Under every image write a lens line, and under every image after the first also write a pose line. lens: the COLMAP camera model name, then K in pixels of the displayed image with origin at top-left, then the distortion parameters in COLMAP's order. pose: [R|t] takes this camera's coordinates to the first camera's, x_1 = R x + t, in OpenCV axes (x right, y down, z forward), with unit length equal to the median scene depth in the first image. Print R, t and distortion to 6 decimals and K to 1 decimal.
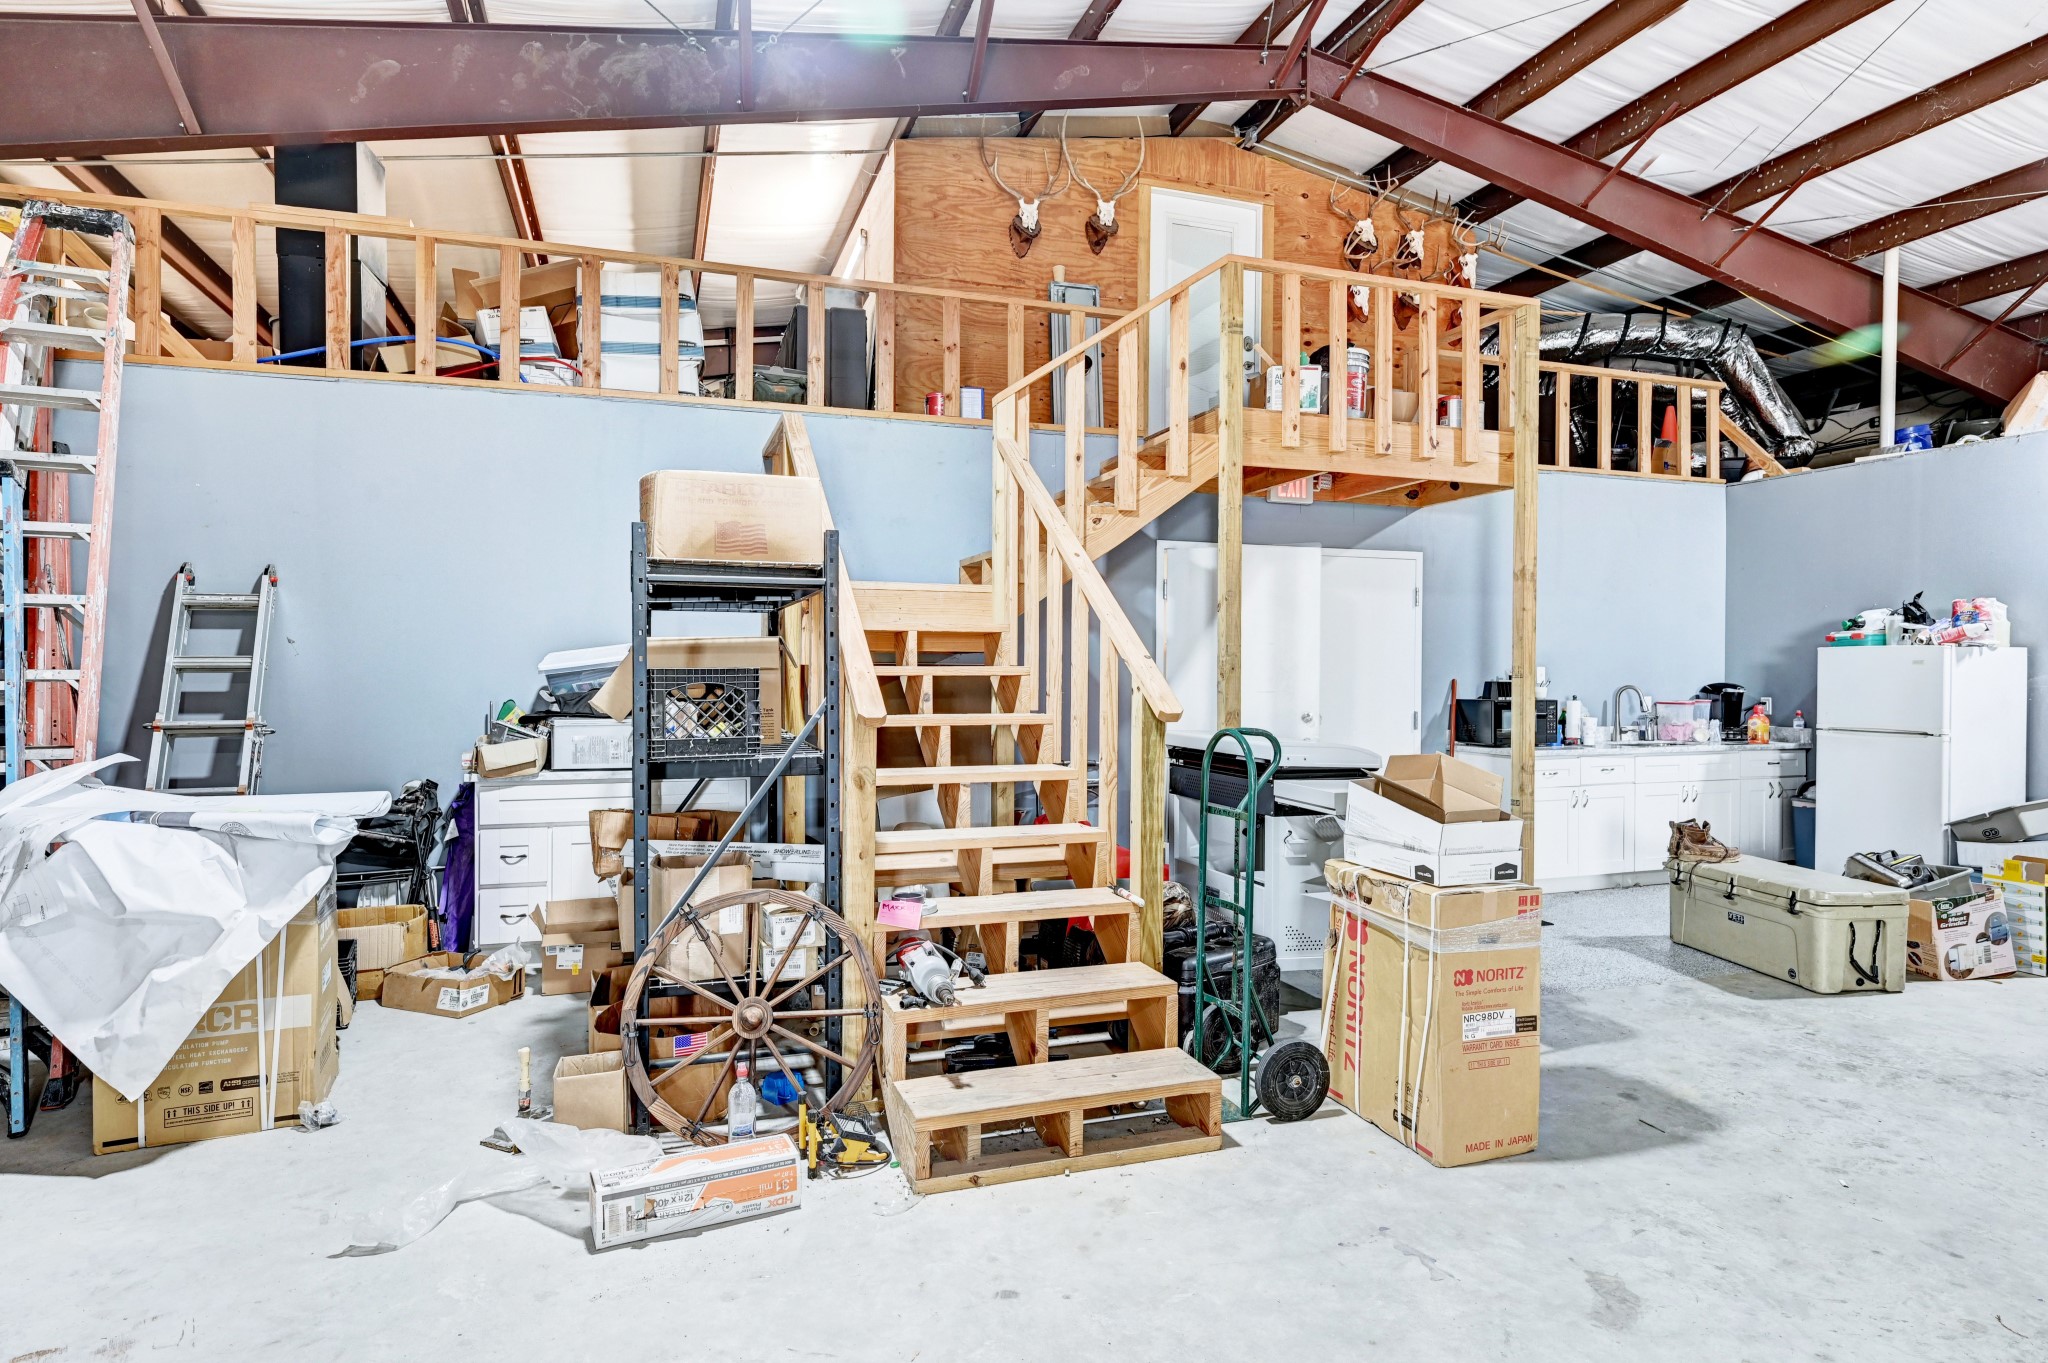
lens RADIAL K [[1099.9, 0, 1029.3], [0, 1099.9, 672.5], [0, 0, 1]] dist [-0.003392, -0.000361]
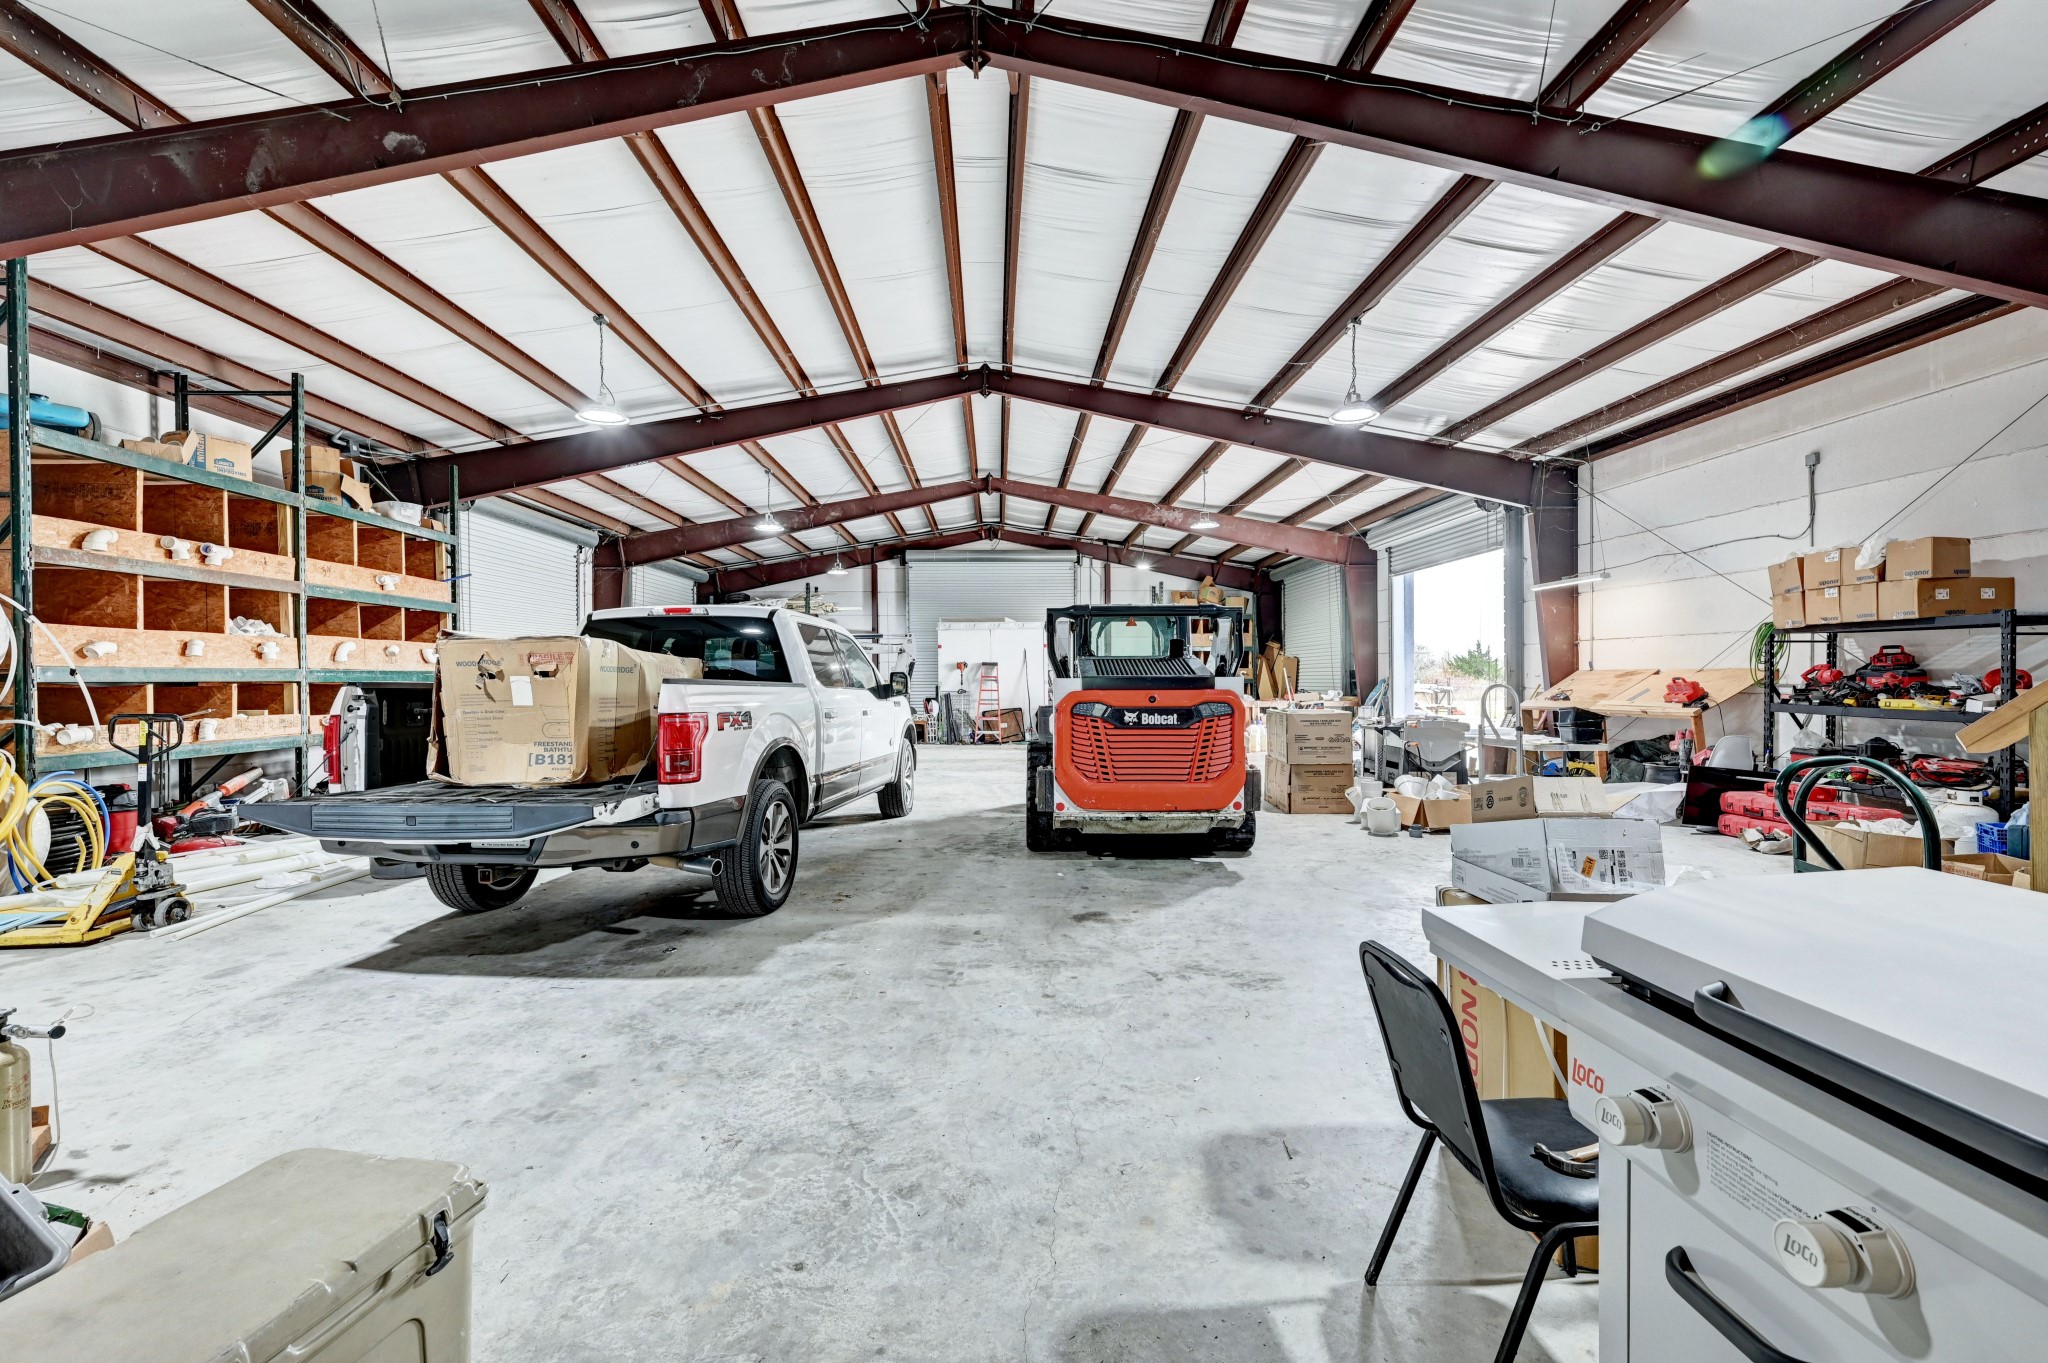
lens RADIAL K [[900.8, 0, 1027.1], [0, 900.8, 683.6], [0, 0, 1]] dist [-0.000788, -0.000610]
pose [[-0.956737, -0.001034, 0.290952, 0.492070], [0.004465, 0.999824, 0.018236, -0.008195], [-0.290919, 0.018747, -0.956564, 1.601894]]
